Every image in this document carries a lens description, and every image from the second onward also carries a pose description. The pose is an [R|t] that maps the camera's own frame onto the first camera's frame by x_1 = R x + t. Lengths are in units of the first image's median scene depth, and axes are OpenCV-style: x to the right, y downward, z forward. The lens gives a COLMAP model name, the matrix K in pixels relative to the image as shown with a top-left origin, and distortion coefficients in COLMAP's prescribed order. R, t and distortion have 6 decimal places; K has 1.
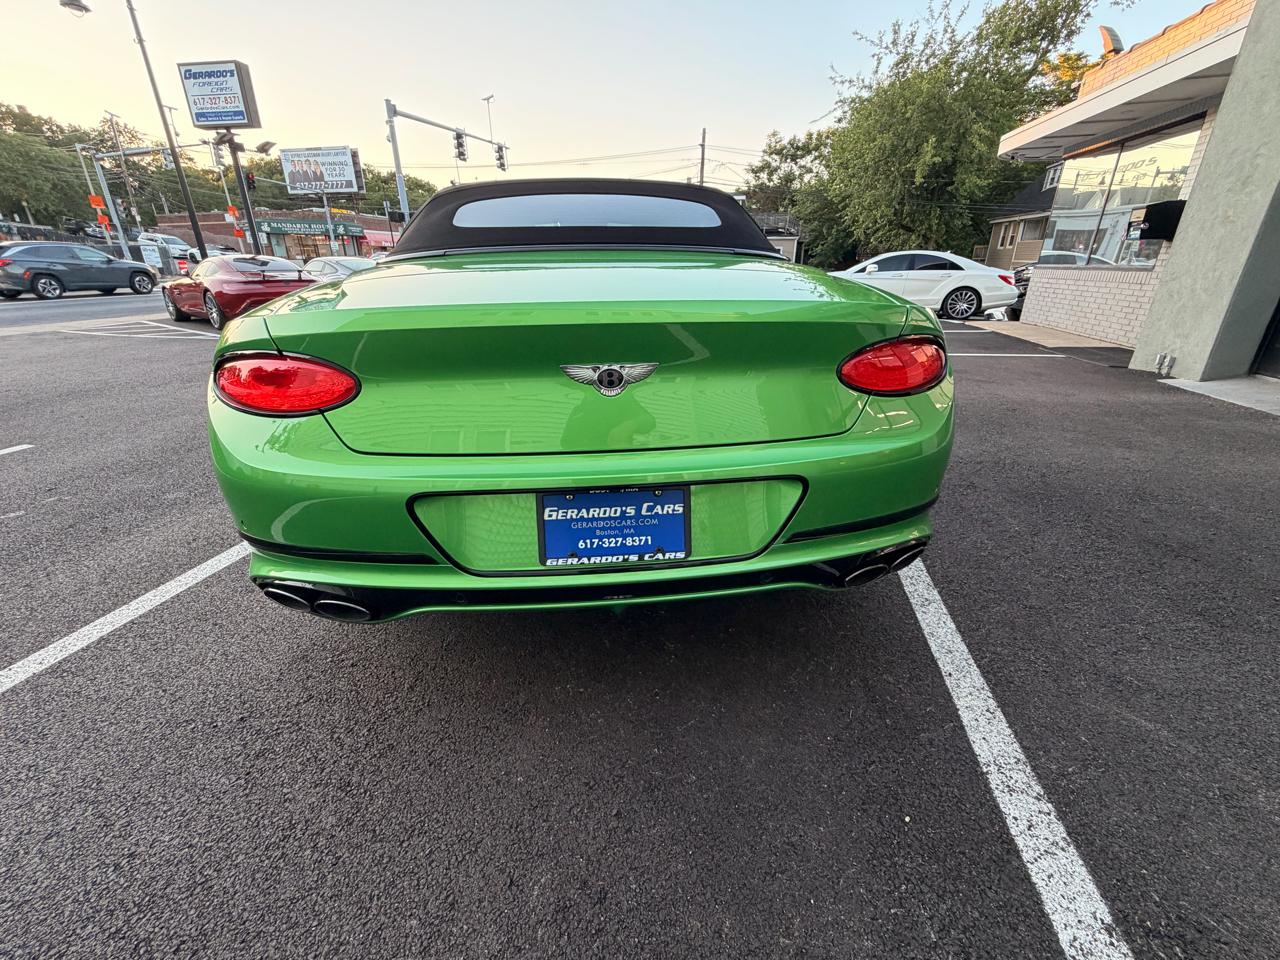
lens RADIAL K [[536.5, 0, 639.5], [0, 536.5, 476.3], [0, 0, 1]] dist [0.000106, -0.000253]
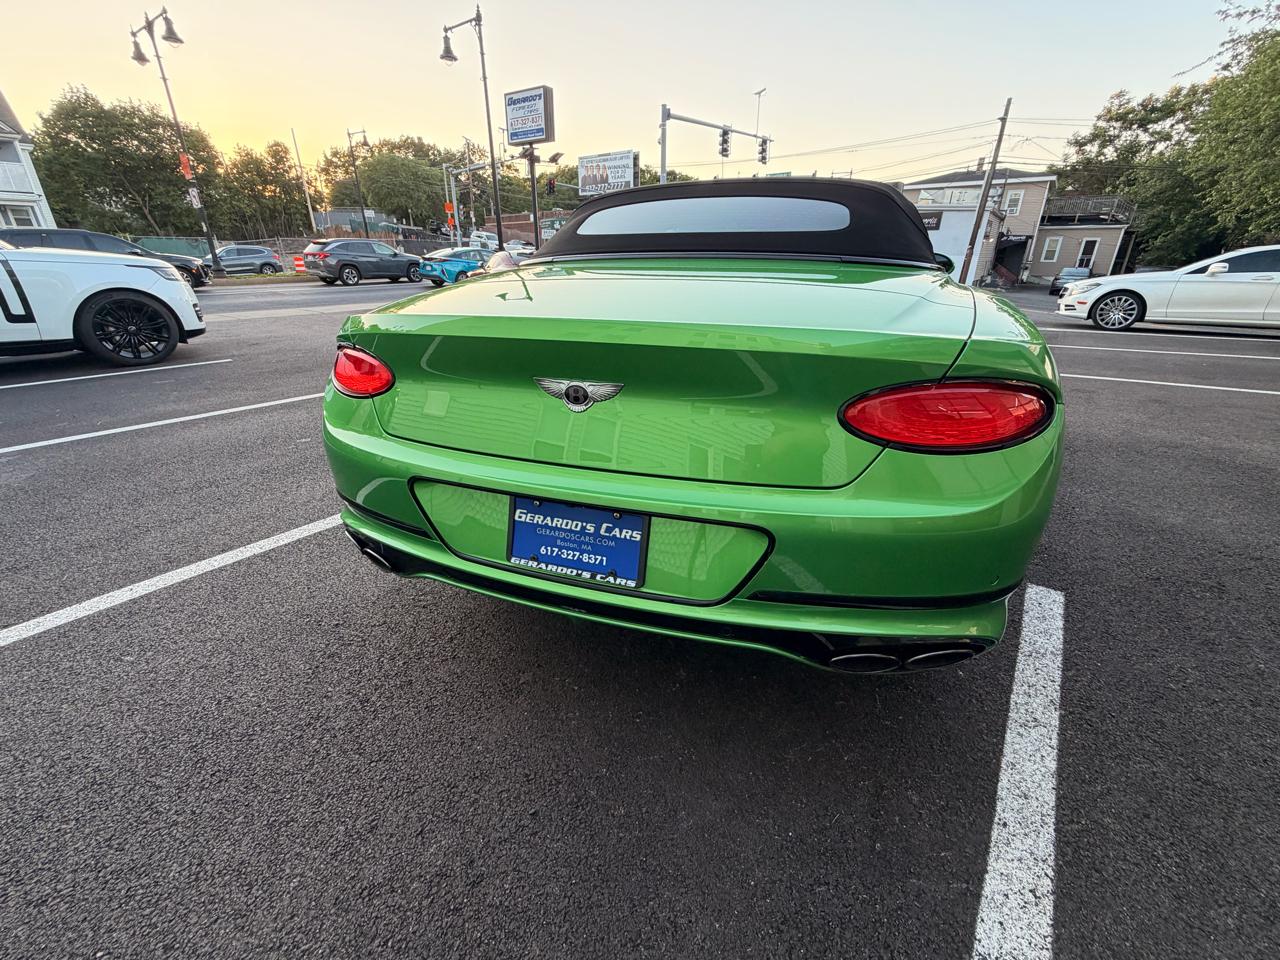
lens RADIAL K [[529.3, 0, 636.5], [0, 529.3, 480.3], [0, 0, 1]] dist [-0.000742, 0.000213]
pose [[0.905112, 0.169569, -0.389897, 0.037883], [-0.160820, 0.985436, 0.055245, -0.008552], [0.393586, 0.012700, 0.919200, 0.011363]]
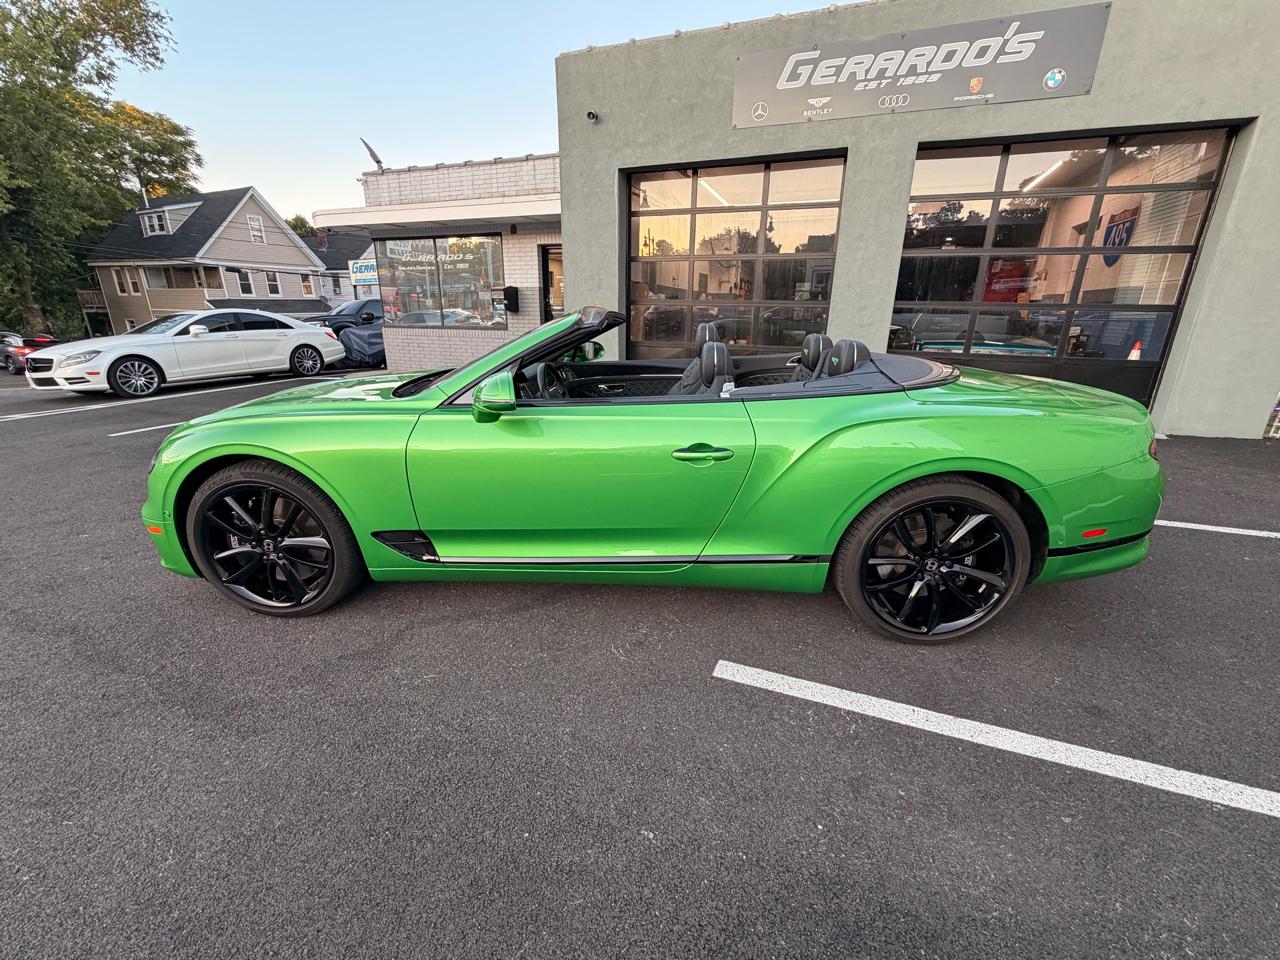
lens RADIAL K [[531.2, 0, 639.7], [0, 531.2, 478.8], [0, 0, 1]] dist [0.001058, -0.000068]
pose [[0.173252, -0.298868, 0.938436, -0.264696], [0.358151, 0.906728, 0.222649, -0.106655], [-0.917448, 0.297527, 0.264133, 0.202965]]
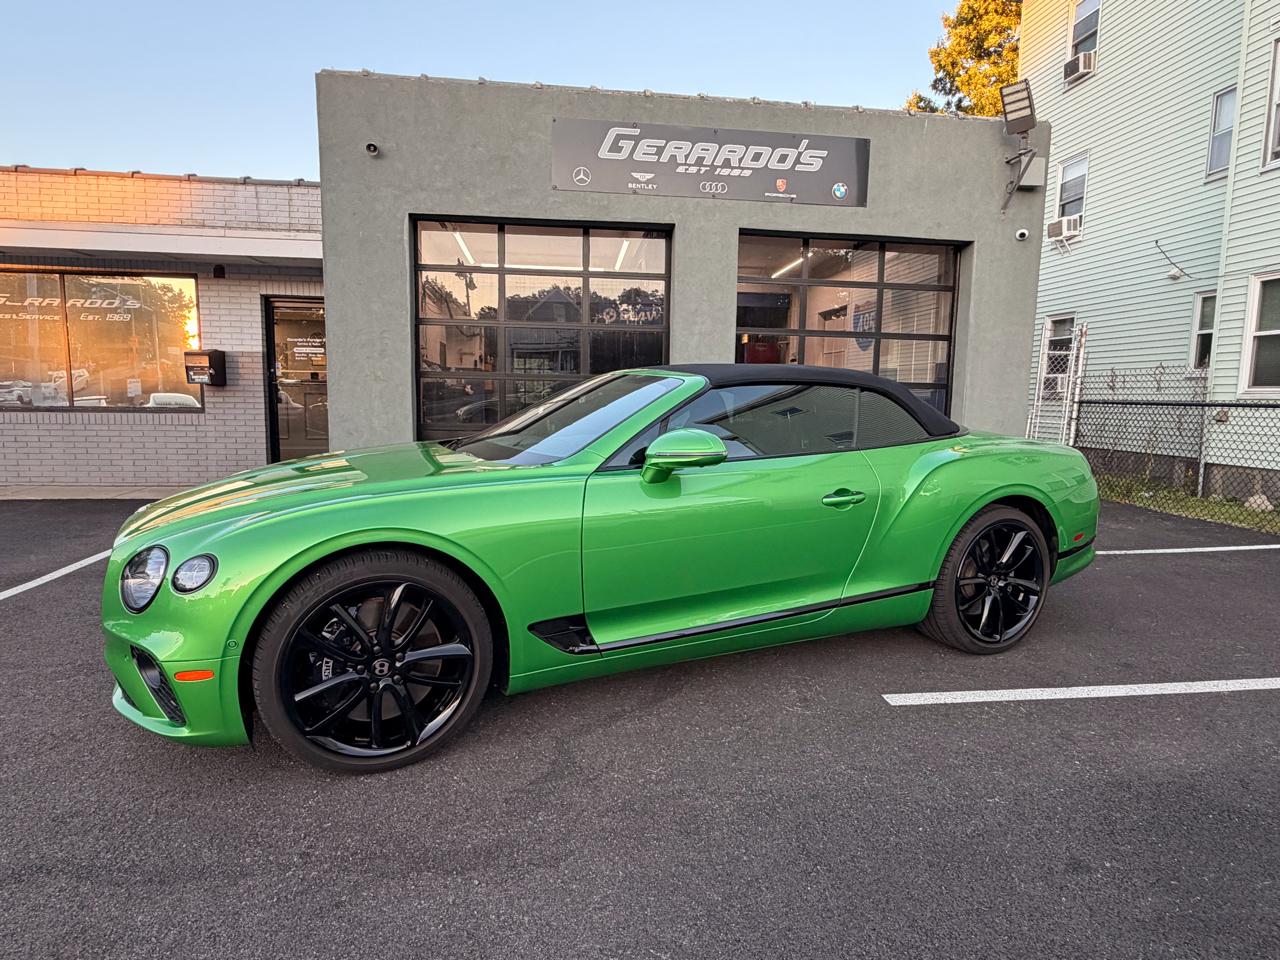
lens RADIAL K [[737.8, 0, 640.0], [0, 737.8, 480.0], [0, 0, 1]] dist [0.001858, -0.000030]
pose [[-0.314941, -0.112371, 0.942436, -0.318420], [0.340820, 0.913347, 0.222797, -0.156665], [-0.885807, 0.391369, -0.249352, 0.352835]]
